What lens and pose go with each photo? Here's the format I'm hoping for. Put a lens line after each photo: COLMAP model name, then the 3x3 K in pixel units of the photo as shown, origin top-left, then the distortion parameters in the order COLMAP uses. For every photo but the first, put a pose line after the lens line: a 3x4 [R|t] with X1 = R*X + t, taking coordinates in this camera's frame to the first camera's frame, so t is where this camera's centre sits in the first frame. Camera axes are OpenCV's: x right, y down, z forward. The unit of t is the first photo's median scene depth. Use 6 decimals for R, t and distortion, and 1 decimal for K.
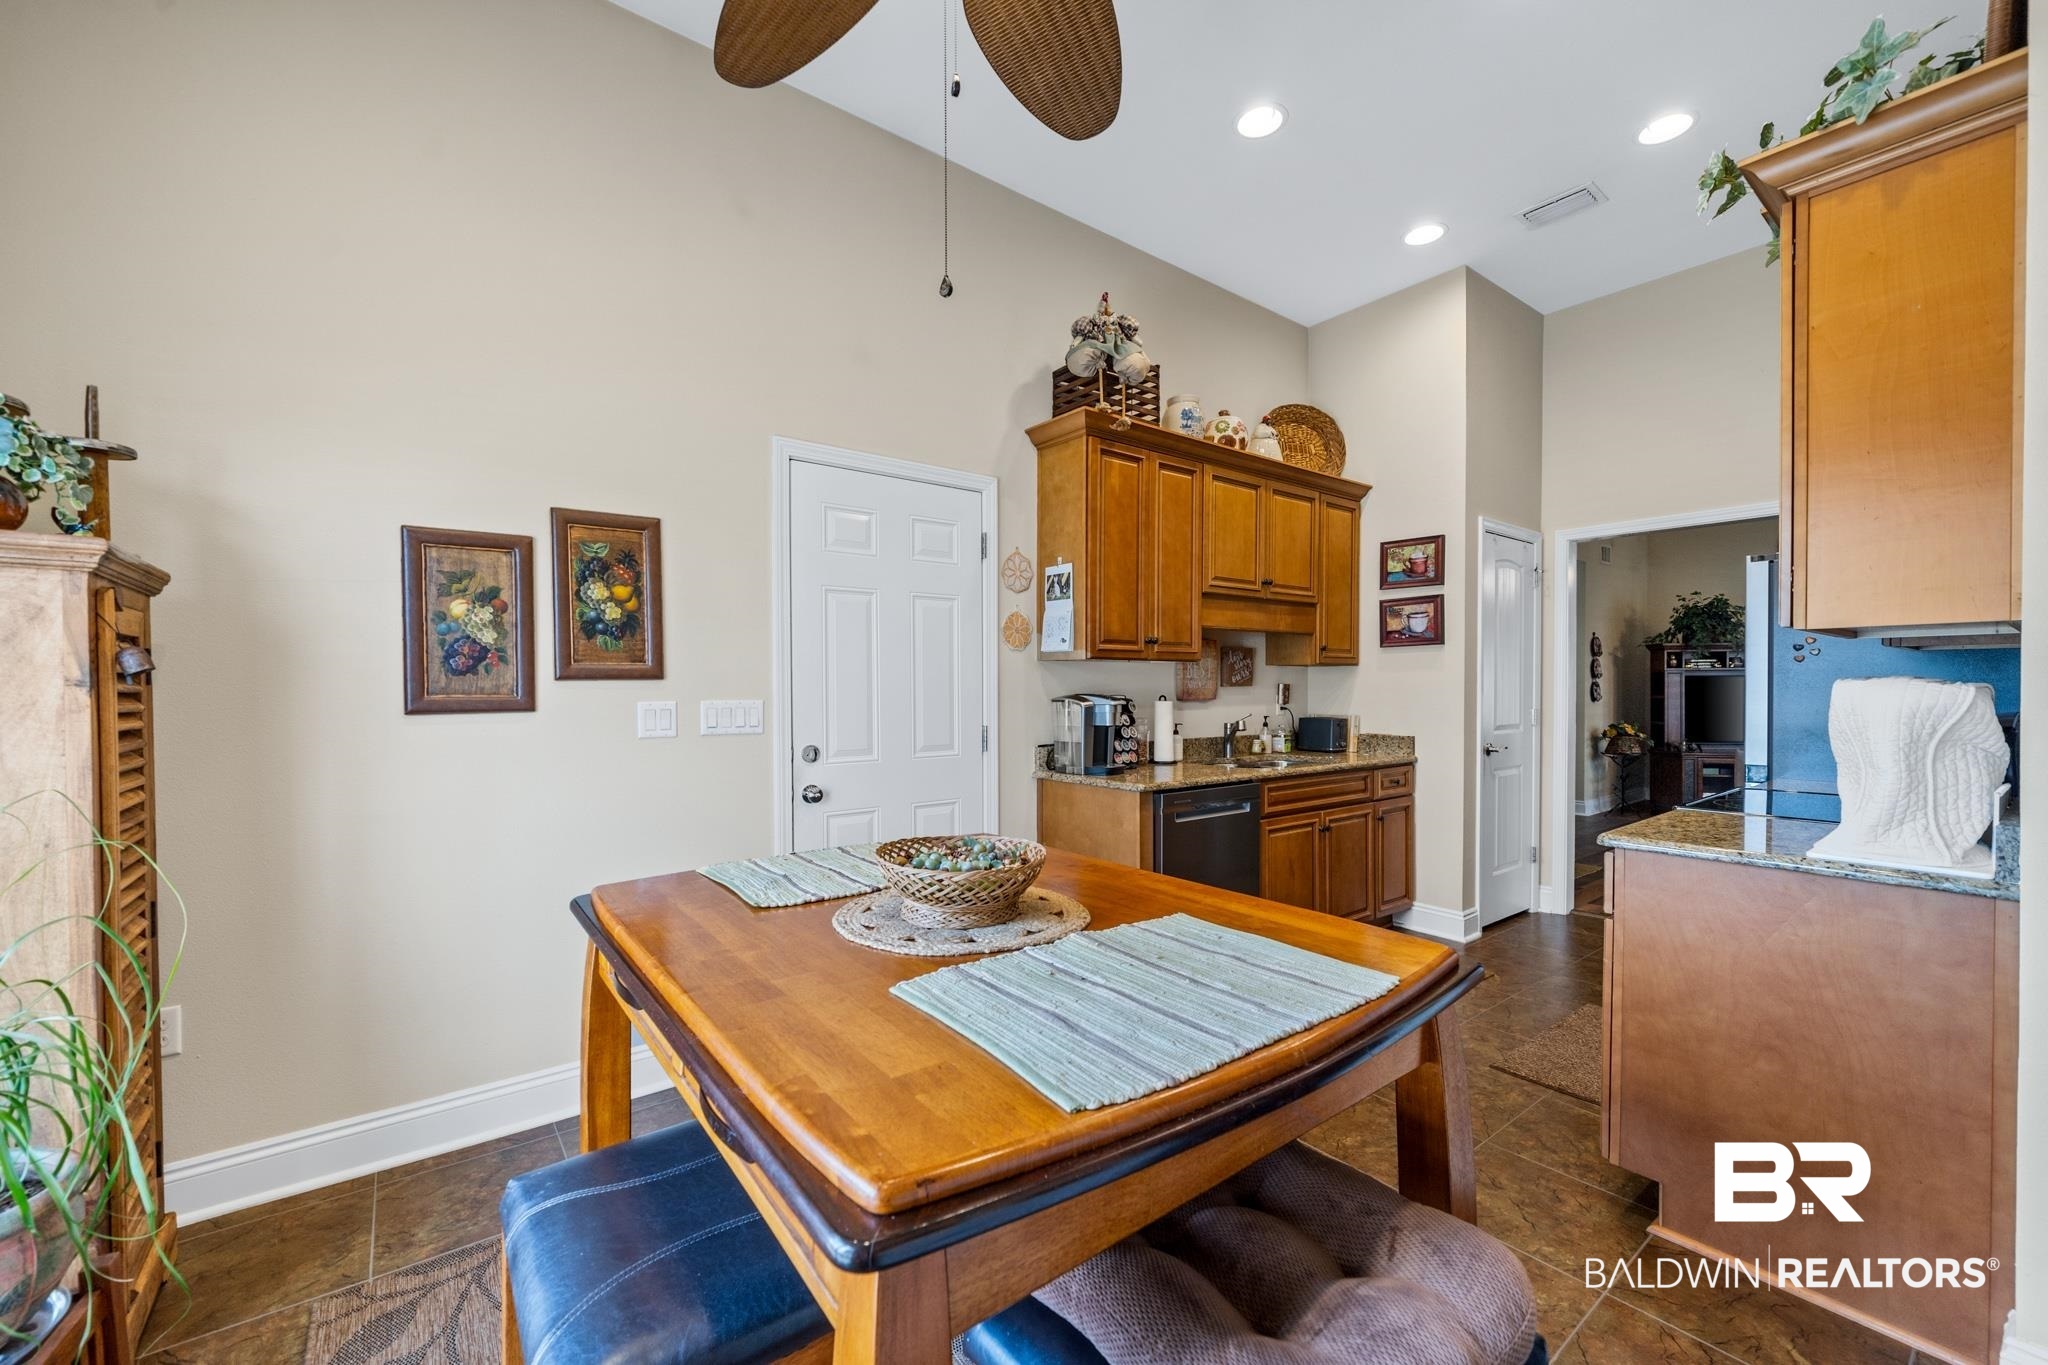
lens RADIAL K [[816.7, 0, 1012.0], [0, 816.7, 691.8], [0, 0, 1]] dist [-0.002415, 0.000046]
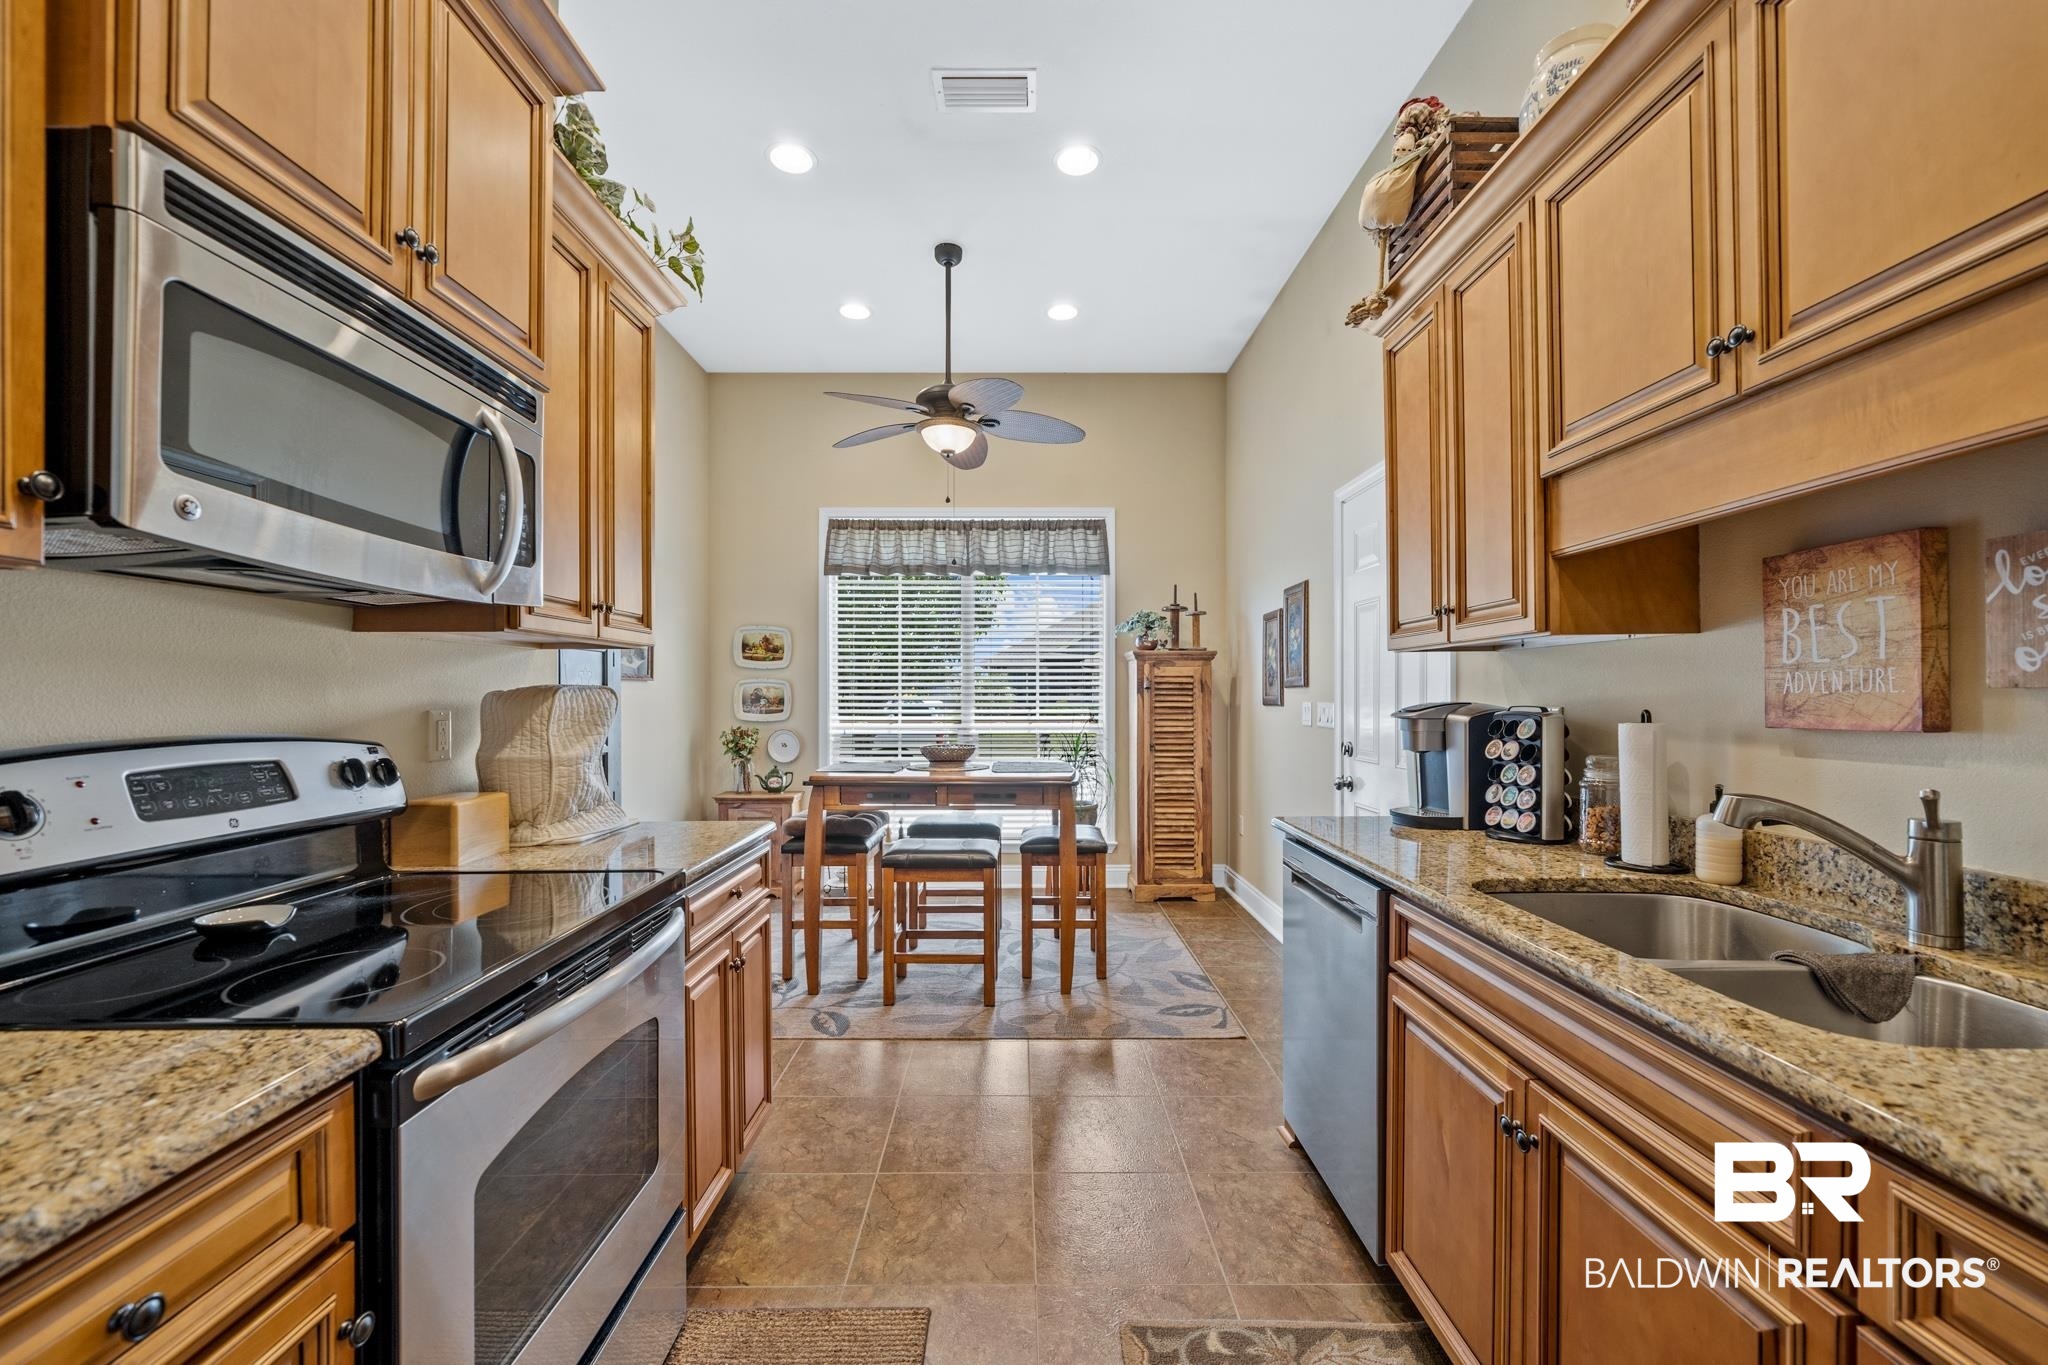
lens RADIAL K [[816.7, 0, 1017.4], [0, 816.7, 690.0], [0, 0, 1]] dist [-0.002415, 0.000046]
pose [[-0.609681, -0.003053, -0.792641, 1.209874], [-0.004238, 0.999991, -0.000592, -0.007554], [0.792635, 0.002998, -0.609689, 1.672741]]
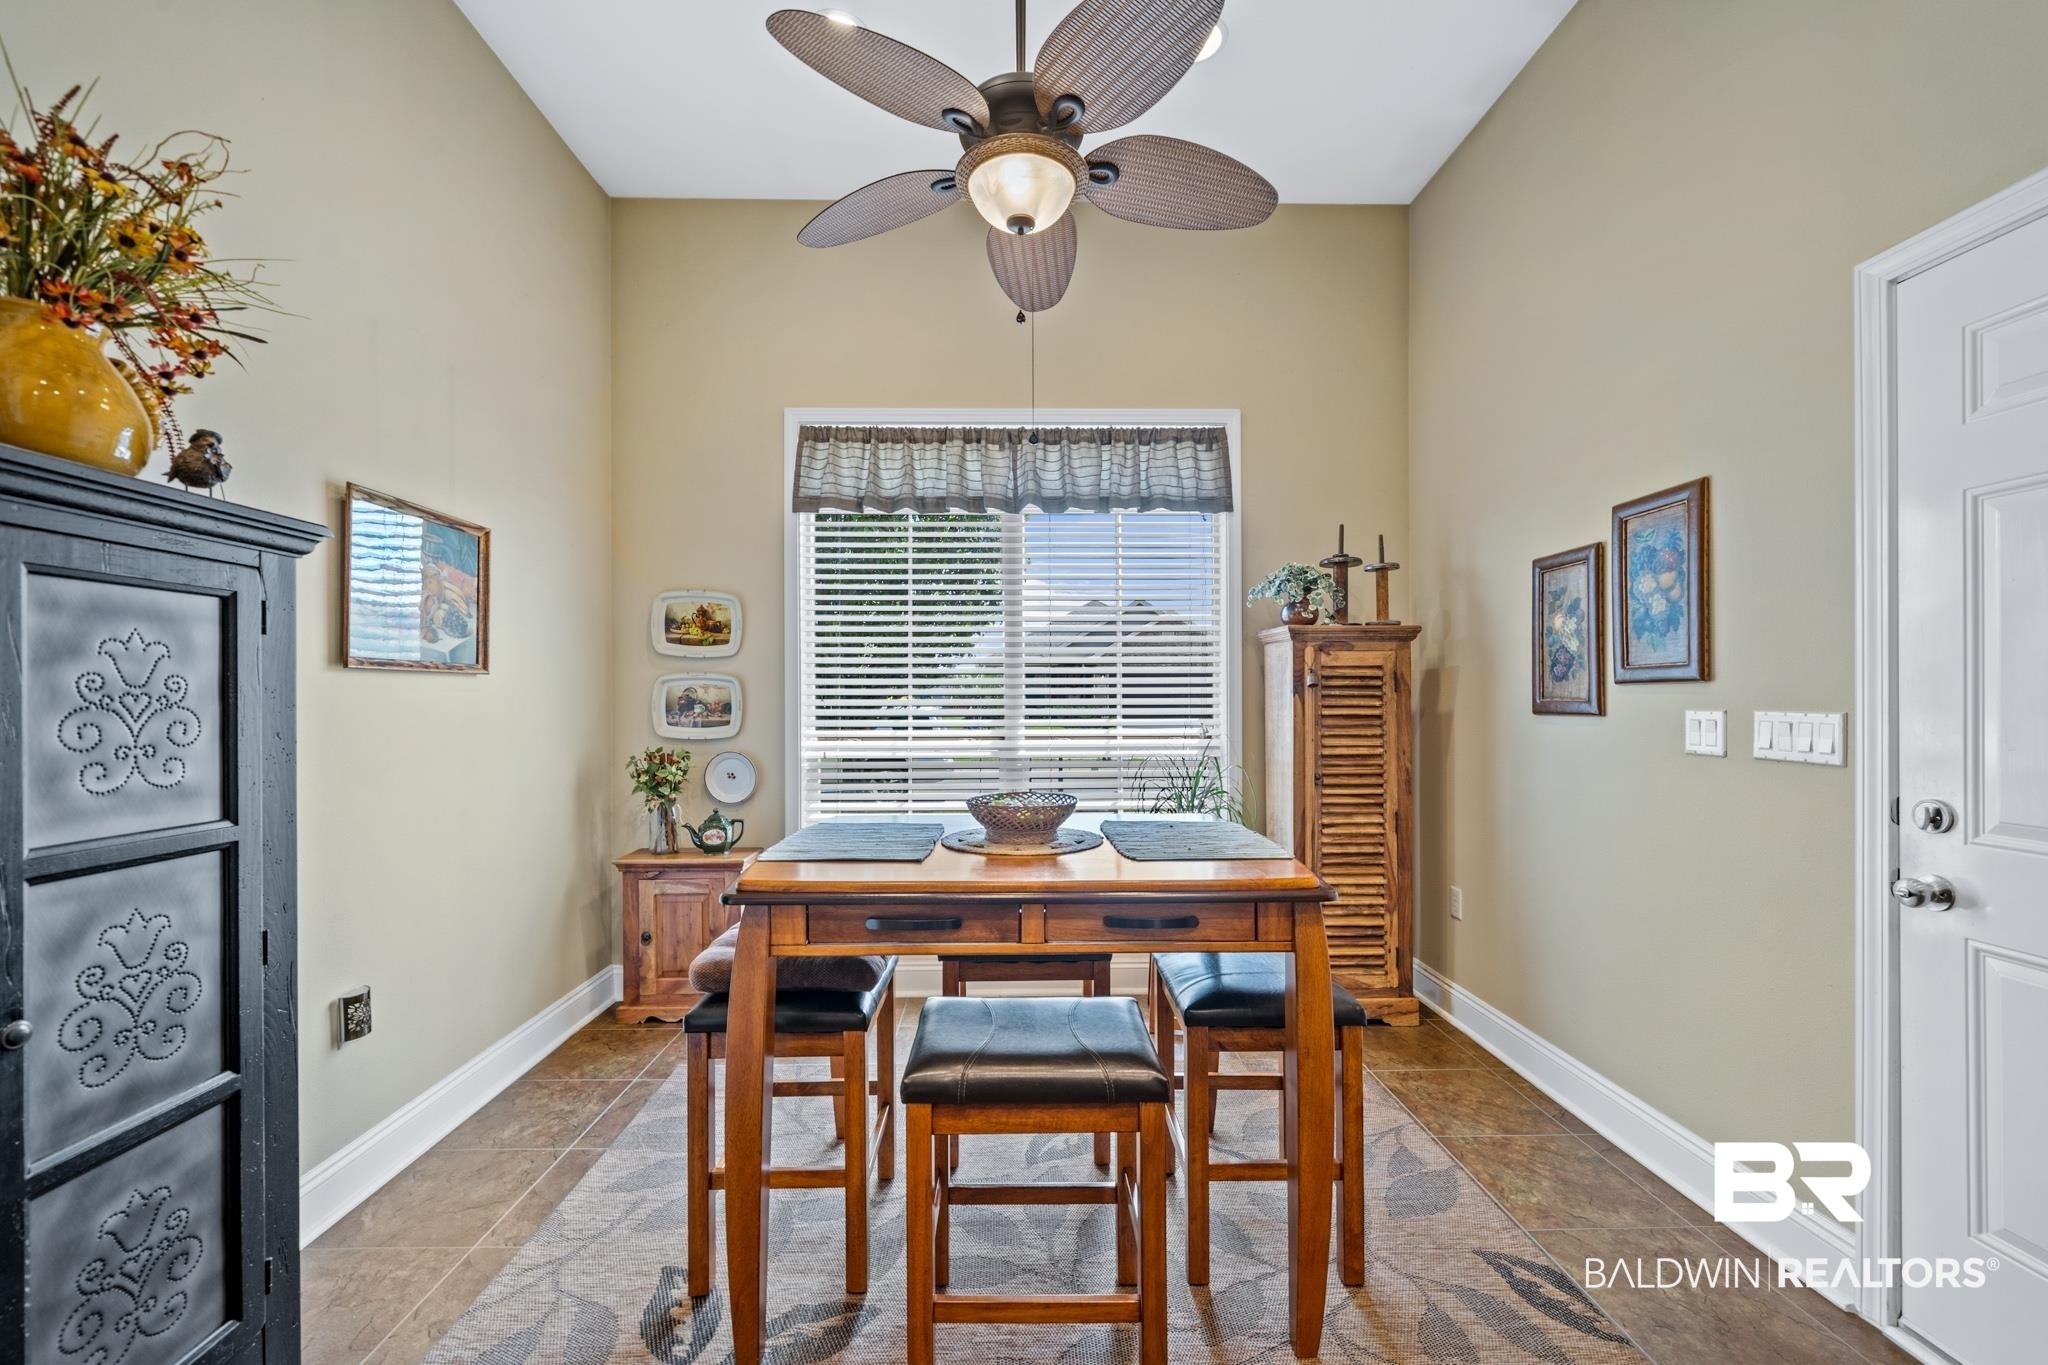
lens RADIAL K [[816.7, 0, 1024.9], [0, 816.7, 693.4], [0, 0, 1]] dist [-0.002415, 0.000046]
pose [[-0.593252, 0.001999, -0.805015, 0.657714], [-0.001008, 0.999994, 0.003225, -0.006229], [0.805017, 0.002725, -0.593246, 1.051288]]
